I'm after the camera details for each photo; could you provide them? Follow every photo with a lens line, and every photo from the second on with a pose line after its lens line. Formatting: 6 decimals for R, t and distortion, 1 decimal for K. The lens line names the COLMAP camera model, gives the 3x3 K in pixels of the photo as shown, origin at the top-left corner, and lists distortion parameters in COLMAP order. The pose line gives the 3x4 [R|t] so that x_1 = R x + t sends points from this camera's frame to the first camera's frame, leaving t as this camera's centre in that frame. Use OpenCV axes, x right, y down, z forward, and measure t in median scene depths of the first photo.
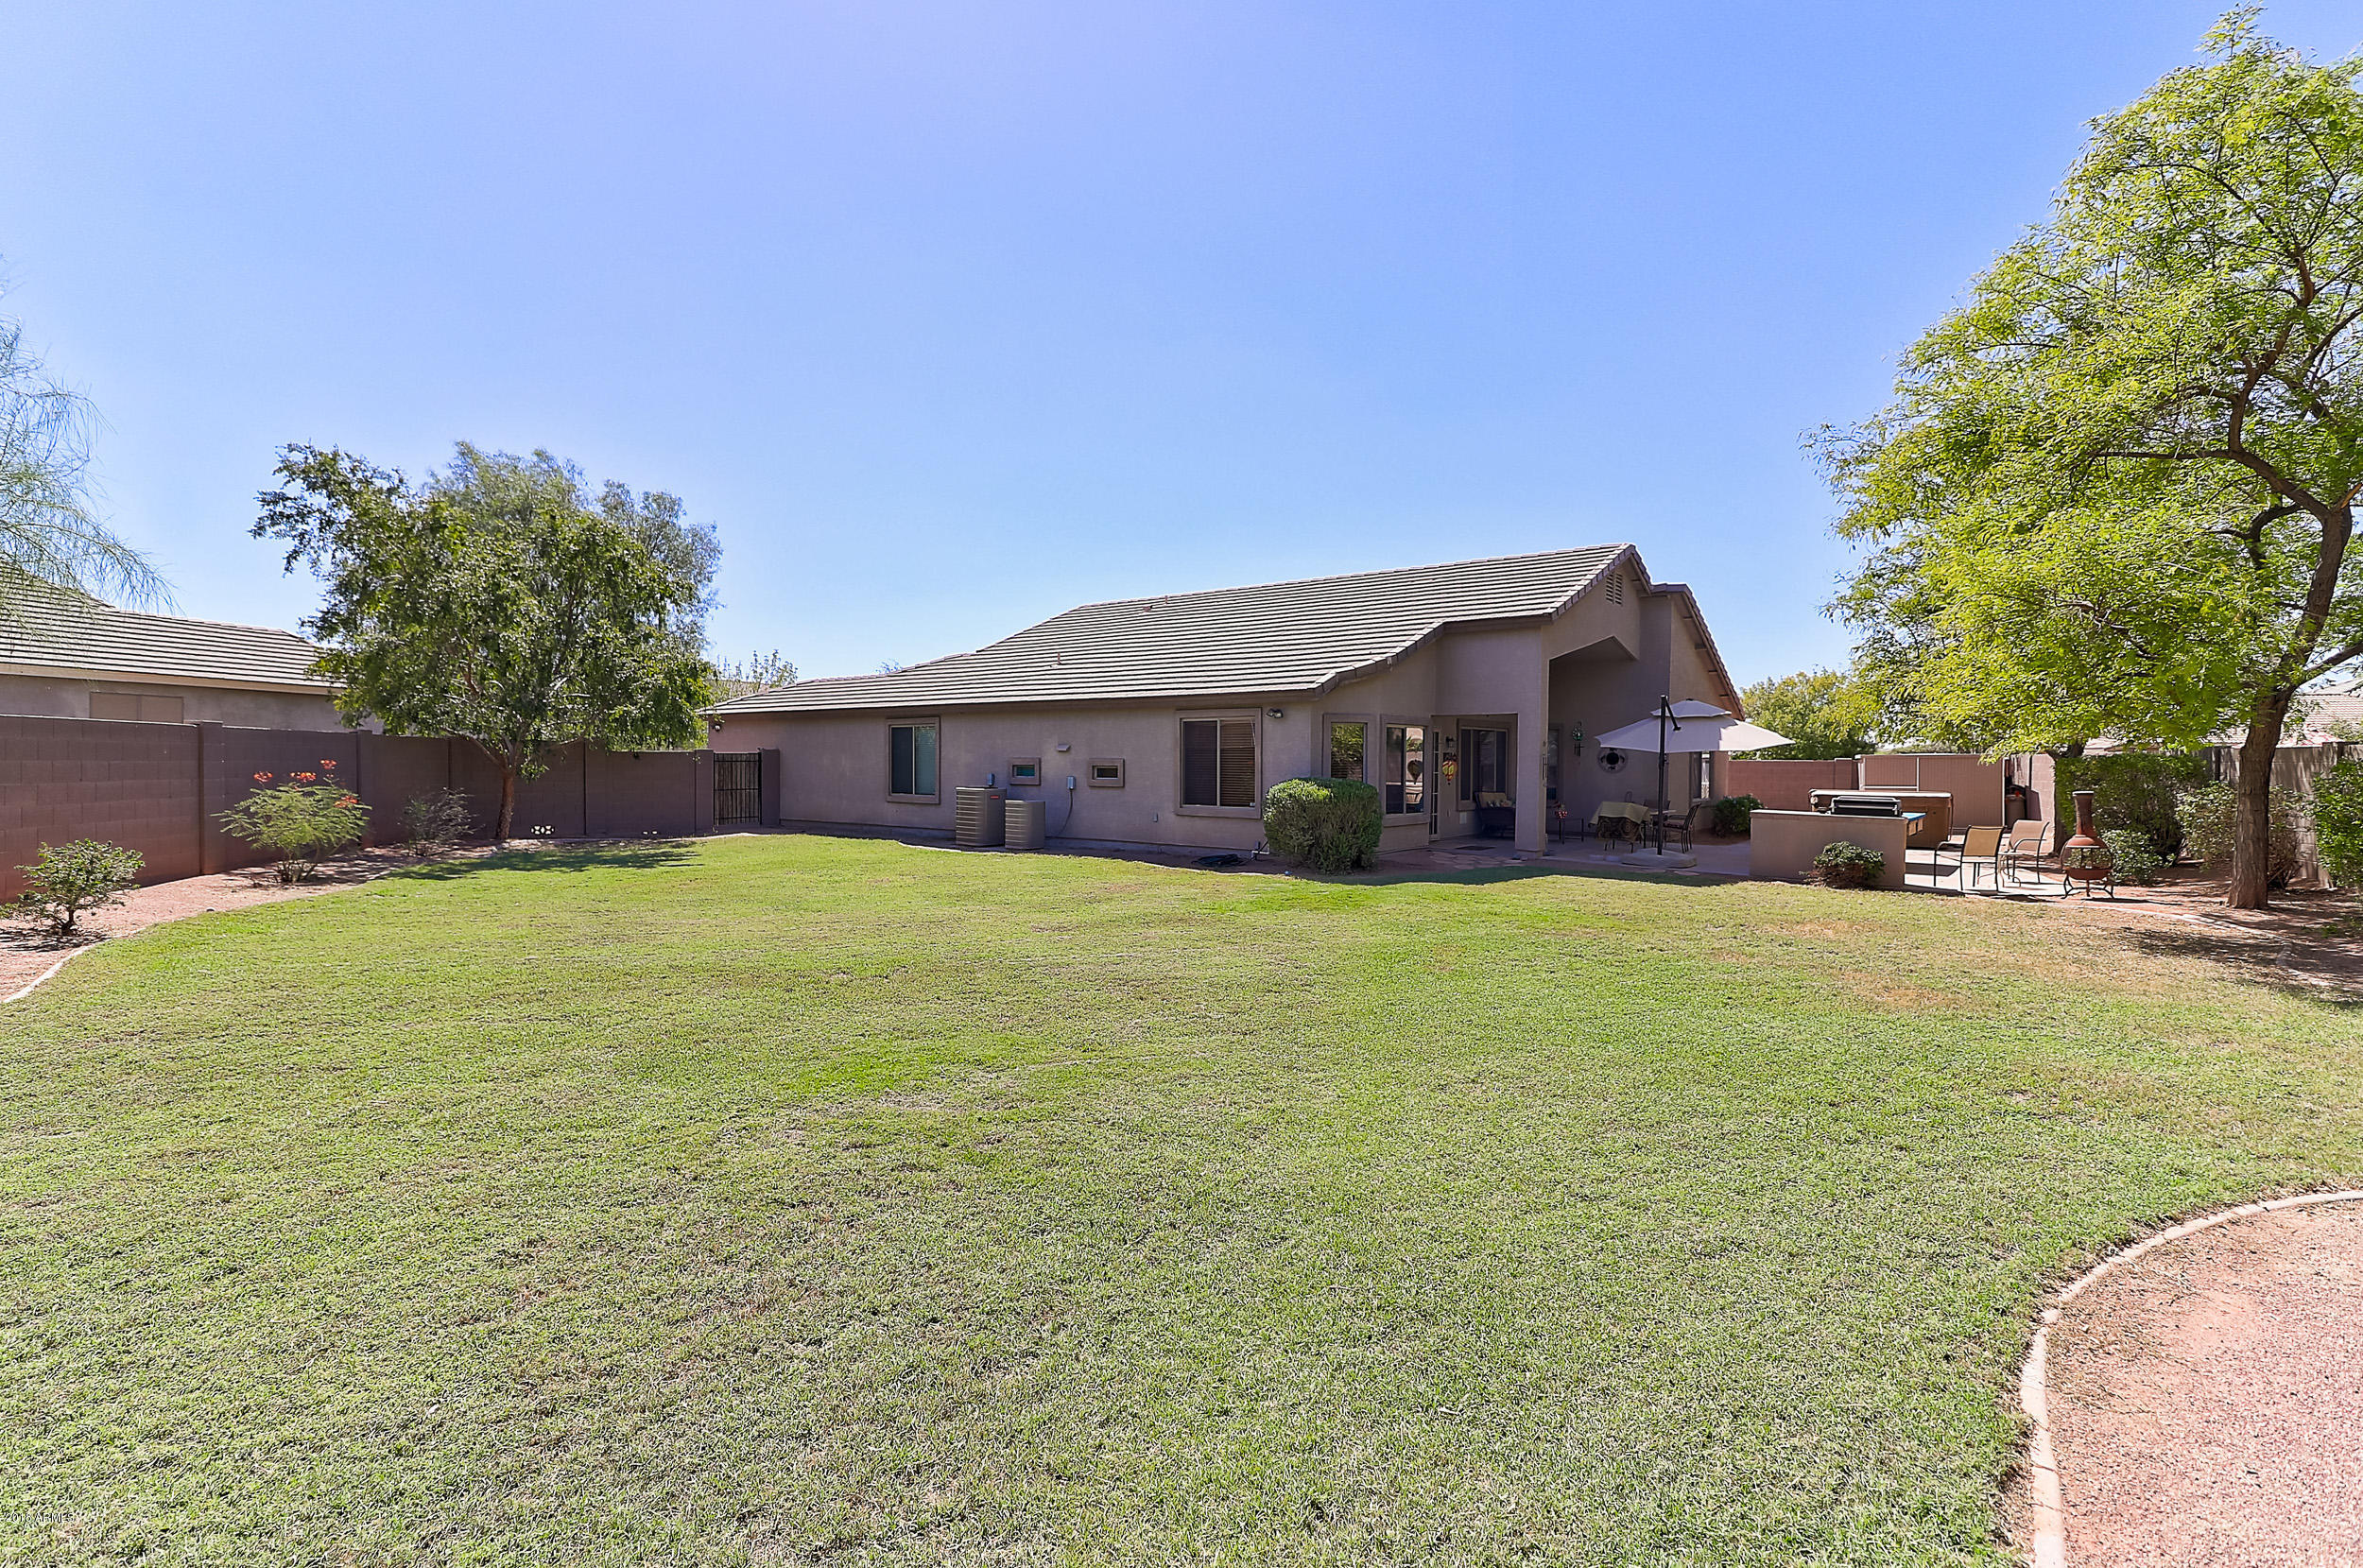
lens RADIAL K [[1097.4, 0, 1180.6], [0, 1097.4, 782.0], [0, 0, 1]] dist [0.009426, -0.003838]
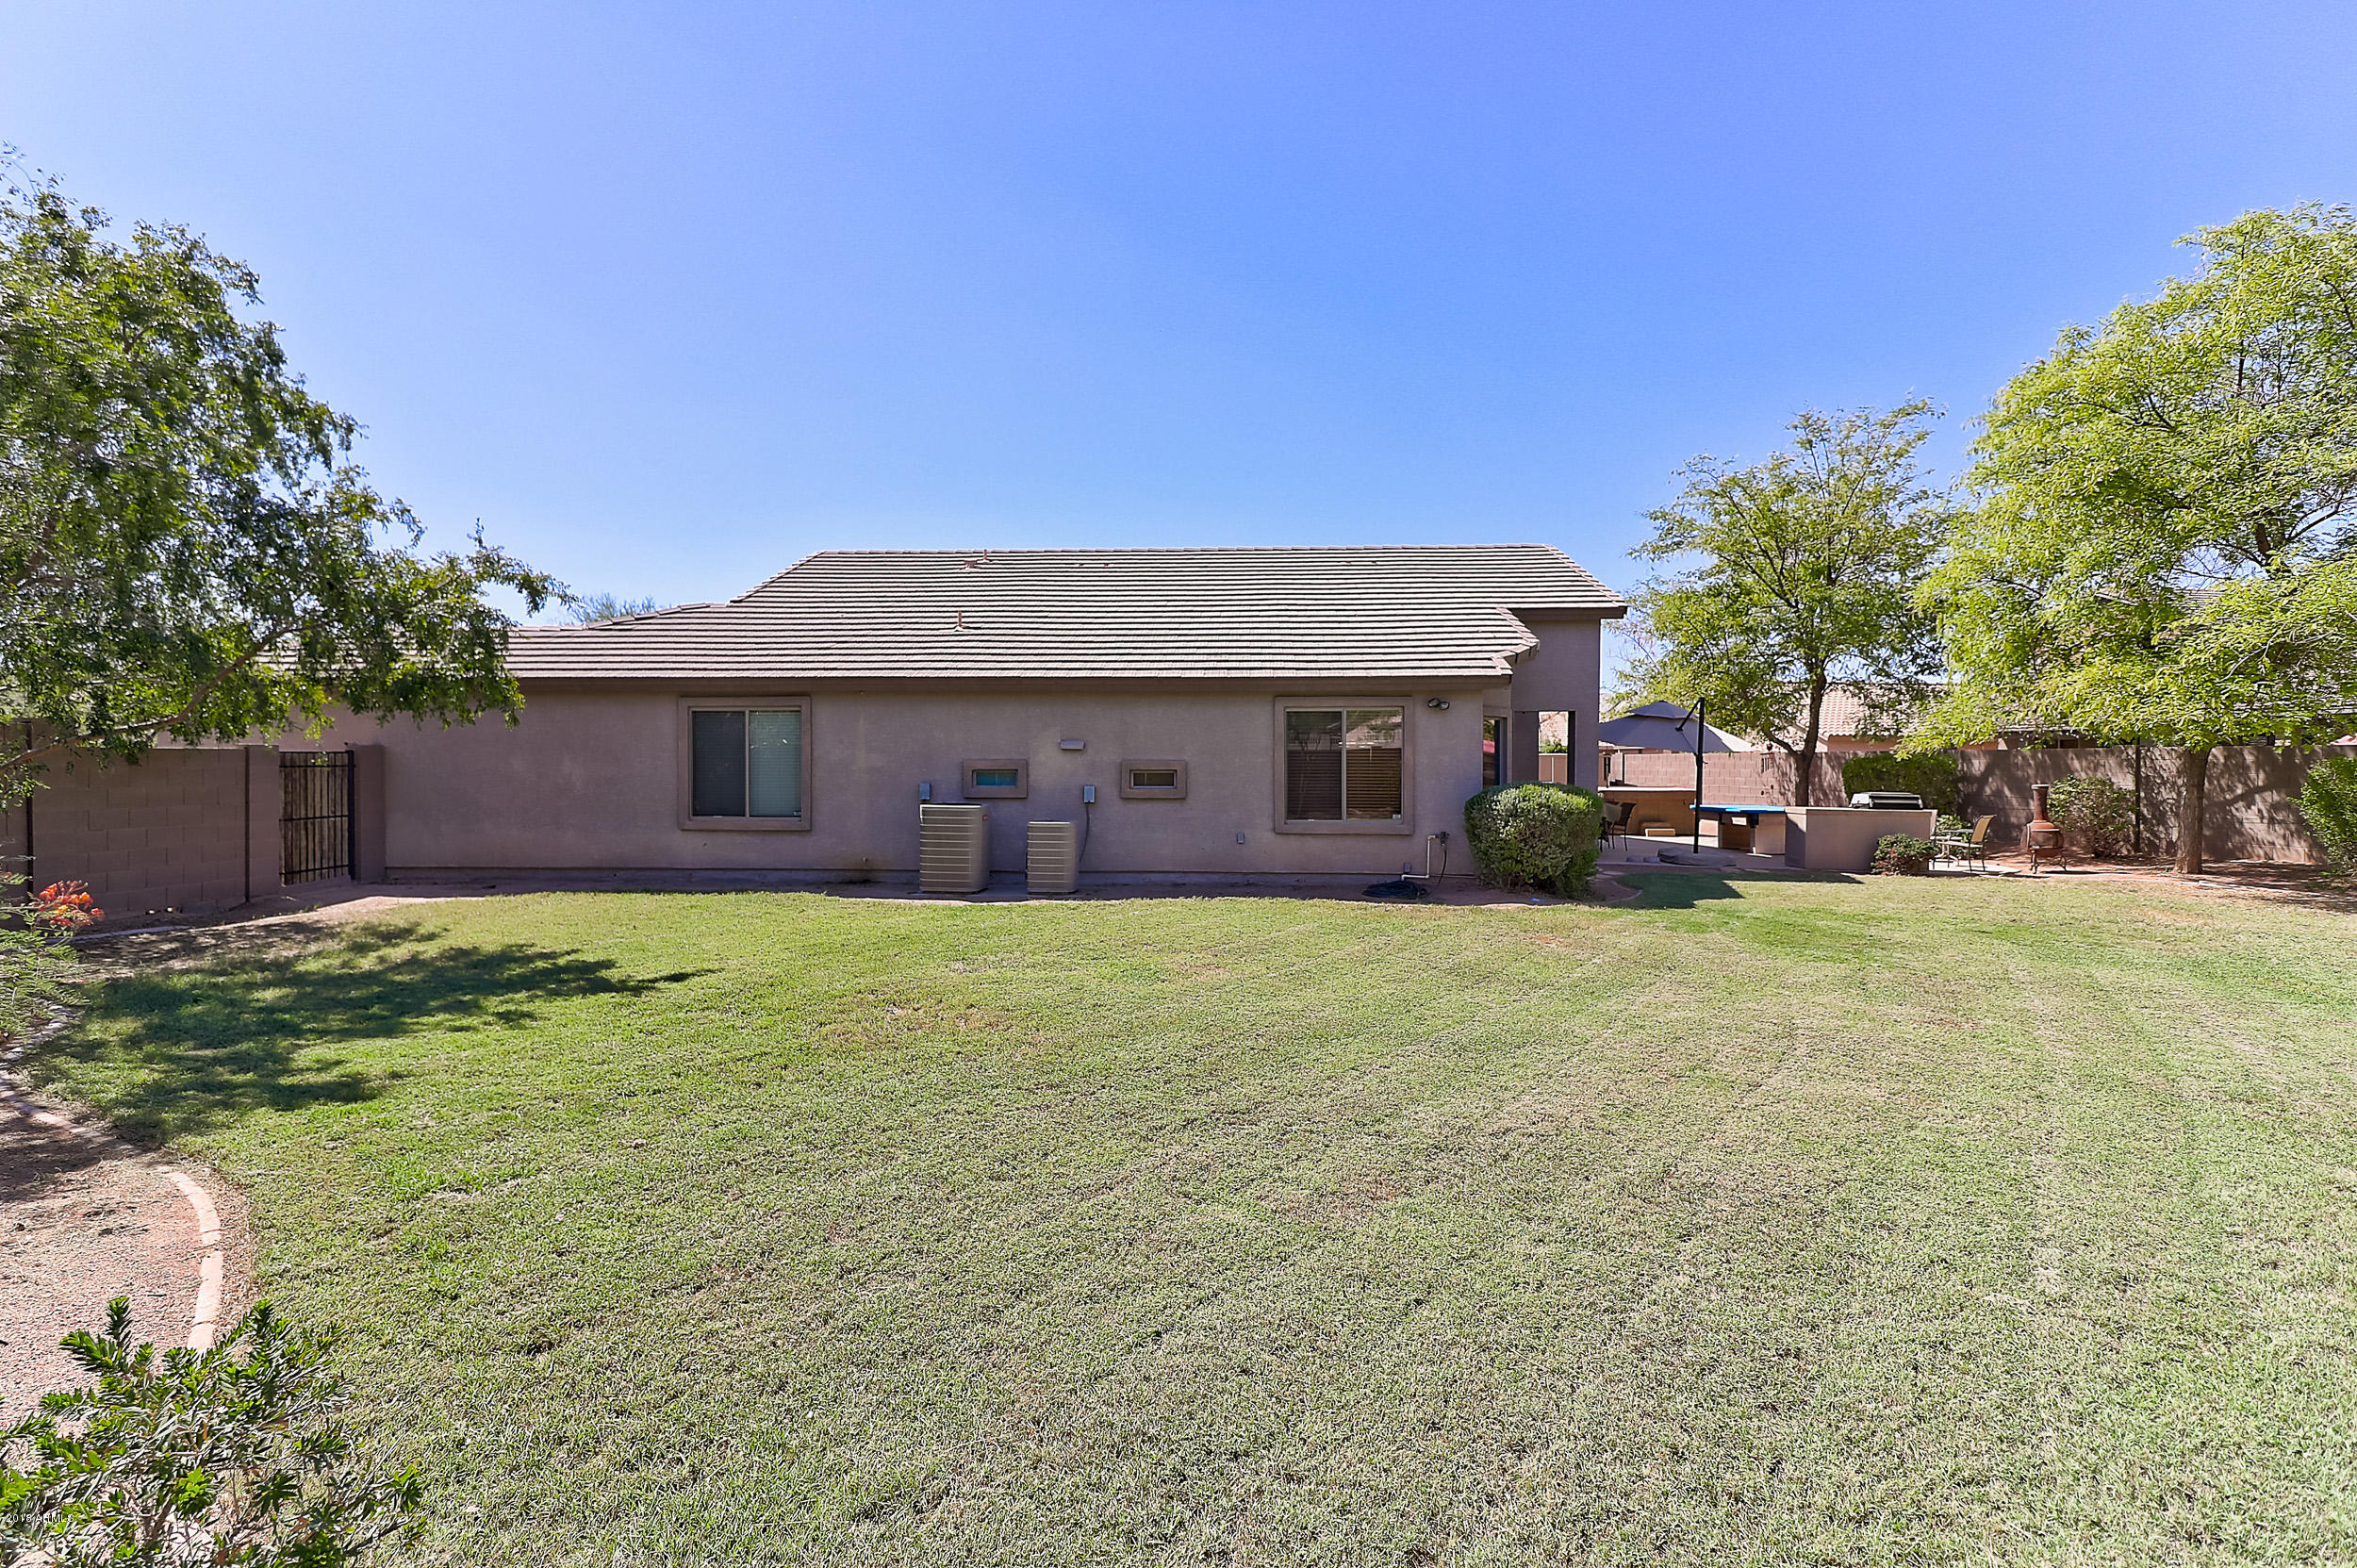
lens RADIAL K [[1094.7, 0, 1175.7], [0, 1094.7, 775.7], [0, 0, 1]] dist [0.009426, -0.003838]
pose [[0.812481, -0.010595, 0.582891, -0.461714], [0.013753, 0.999905, -0.000994, -0.009807], [-0.582825, 0.008824, 0.812549, 0.385162]]
